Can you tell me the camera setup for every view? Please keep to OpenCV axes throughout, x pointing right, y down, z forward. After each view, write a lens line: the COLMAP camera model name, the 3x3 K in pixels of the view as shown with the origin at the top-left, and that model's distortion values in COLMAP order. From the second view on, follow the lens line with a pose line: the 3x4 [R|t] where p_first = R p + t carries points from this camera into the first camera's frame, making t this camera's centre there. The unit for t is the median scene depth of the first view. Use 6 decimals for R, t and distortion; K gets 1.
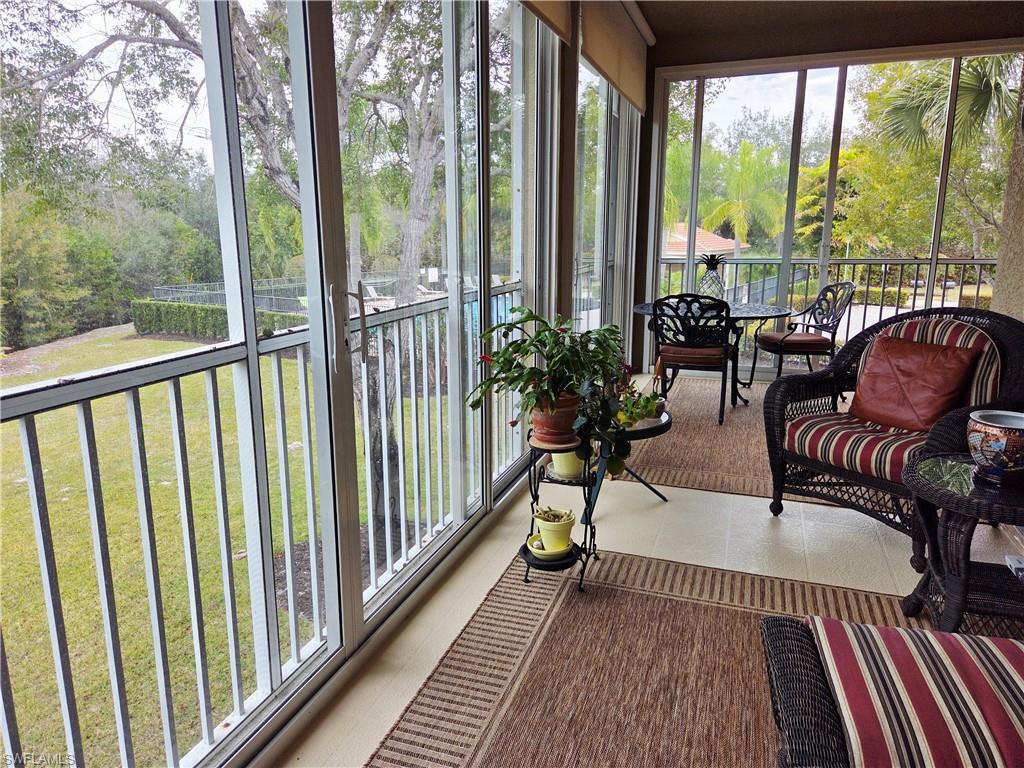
lens RADIAL K [[698.4, 0, 512.5], [0, 698.4, 382.1], [0, 0, 1]] dist [0.098403, -0.086701]
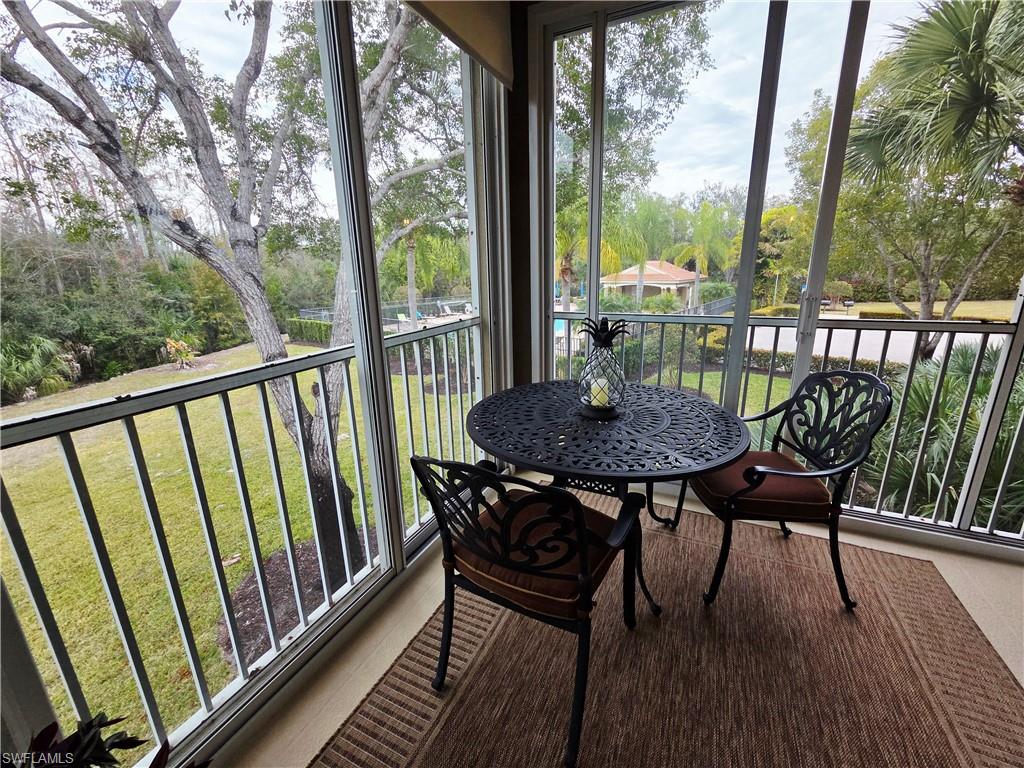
lens RADIAL K [[415.4, 0, 509.5], [0, 415.4, 381.4], [0, 0, 1]] dist [0.010939, 0.000301]
pose [[0.993453, 0.016810, -0.113000, 0.134300], [-0.010533, 0.998380, 0.055913, -0.081279], [0.113757, -0.054356, 0.992021, 0.361366]]
